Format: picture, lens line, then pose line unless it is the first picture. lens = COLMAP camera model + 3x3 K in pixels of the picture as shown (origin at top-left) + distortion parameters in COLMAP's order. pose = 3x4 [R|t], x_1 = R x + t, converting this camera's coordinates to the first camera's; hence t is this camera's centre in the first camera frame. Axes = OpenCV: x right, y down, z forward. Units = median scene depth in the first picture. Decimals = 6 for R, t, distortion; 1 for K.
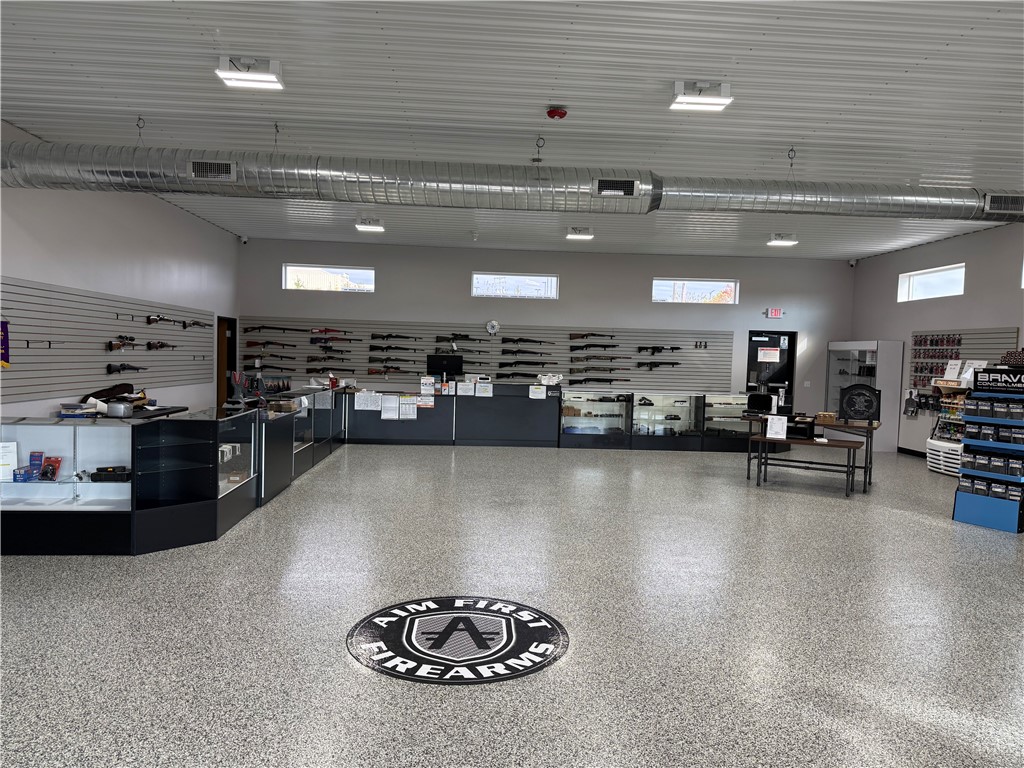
lens RADIAL K [[718.4, 0, 511.3], [0, 718.4, 389.5], [0, 0, 1]] dist [0.044879, -0.004270]
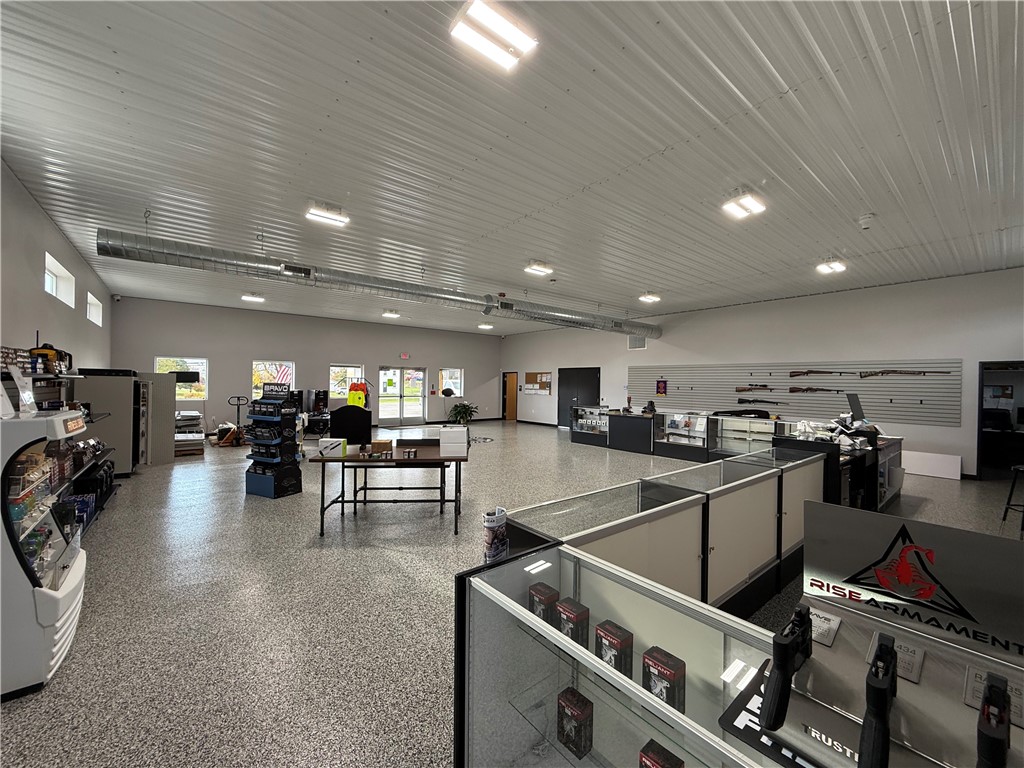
lens RADIAL K [[407.9, 0, 515.3], [0, 407.9, 383.8], [0, 0, 1]] dist [-0.003141, 0.000207]
pose [[-0.812074, -0.048935, -0.581499, 0.385870], [-0.073042, 0.997165, 0.018091, -0.032378], [0.578965, 0.057165, -0.813346, 0.997597]]
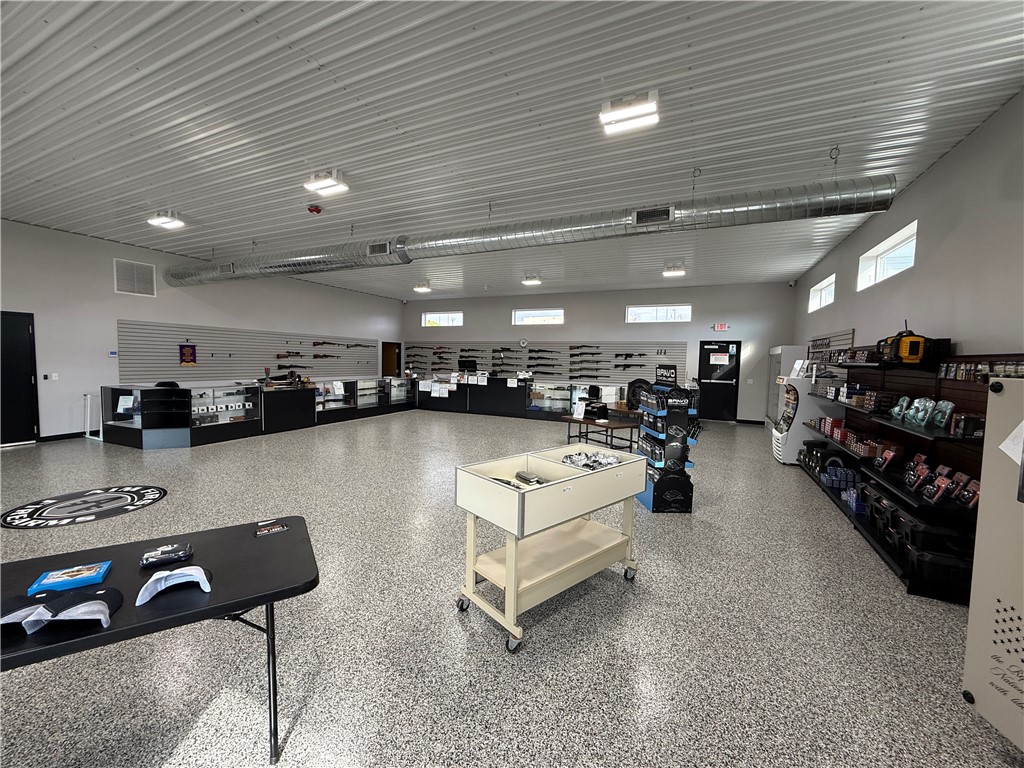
lens RADIAL K [[407.9, 0, 511.9], [0, 407.9, 384.6], [0, 0, 1]] dist [-0.003141, 0.000207]
pose [[0.879472, 0.020231, -0.475521, 0.398538], [-0.019601, 0.999788, 0.006284, 0.001823], [0.475547, 0.003794, 0.879682, 0.175683]]
